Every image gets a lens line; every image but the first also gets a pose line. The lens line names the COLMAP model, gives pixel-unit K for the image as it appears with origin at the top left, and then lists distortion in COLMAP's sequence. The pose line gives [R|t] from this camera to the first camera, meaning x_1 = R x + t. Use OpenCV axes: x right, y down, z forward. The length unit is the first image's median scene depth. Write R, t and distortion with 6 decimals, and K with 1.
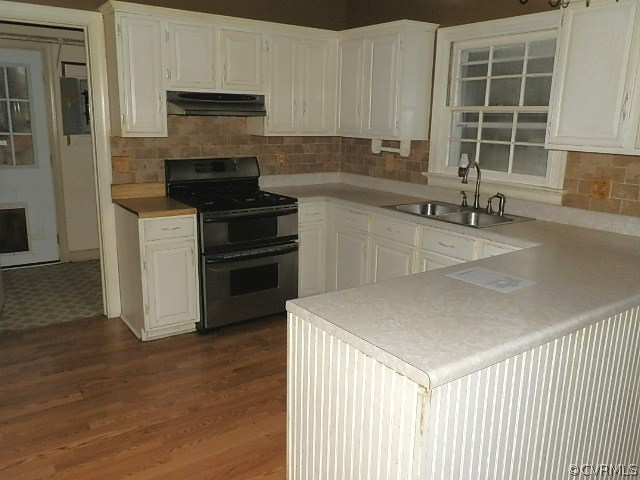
lens RADIAL K [[534.8, 0, 315.6], [0, 534.8, 238.6], [0, 0, 1]] dist [0.013002, -0.002803]
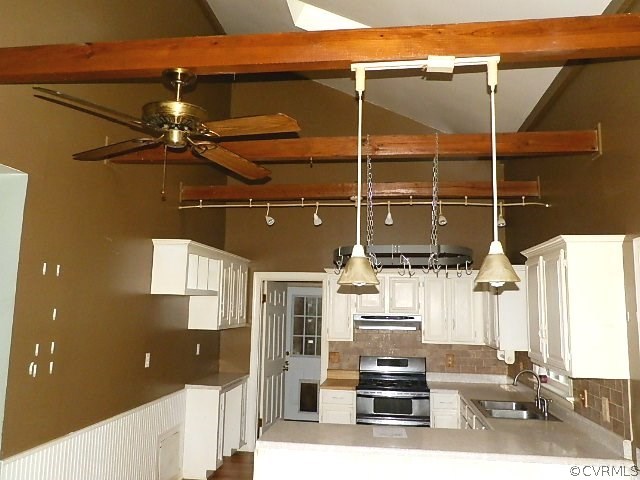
lens RADIAL K [[534.8, 0, 319.4], [0, 534.8, 239.8], [0, 0, 1]] dist [0.013002, -0.002803]
pose [[0.728754, -0.097107, -0.677856, 0.815951], [-0.156860, 0.939901, -0.303285, 0.030638], [0.666568, 0.327348, 0.669724, -0.274024]]
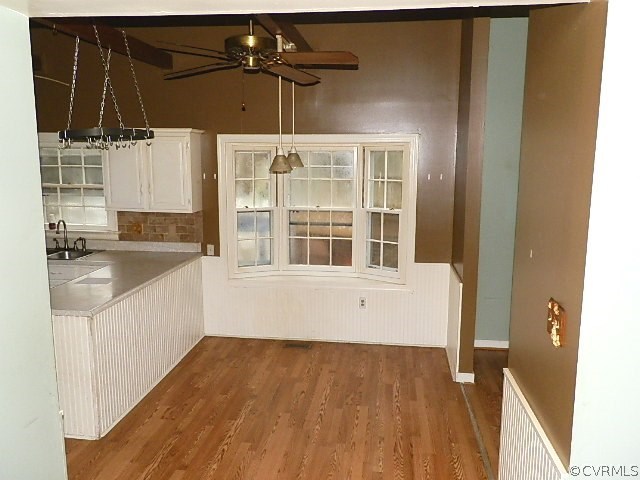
lens RADIAL K [[534.8, 0, 316.6], [0, 534.8, 240.2], [0, 0, 1]] dist [0.013002, -0.002803]
pose [[0.684515, -0.128770, 0.717535, -0.329188], [0.170450, 0.985264, 0.014212, 0.021842], [-0.708792, 0.112575, 0.696377, -0.627687]]
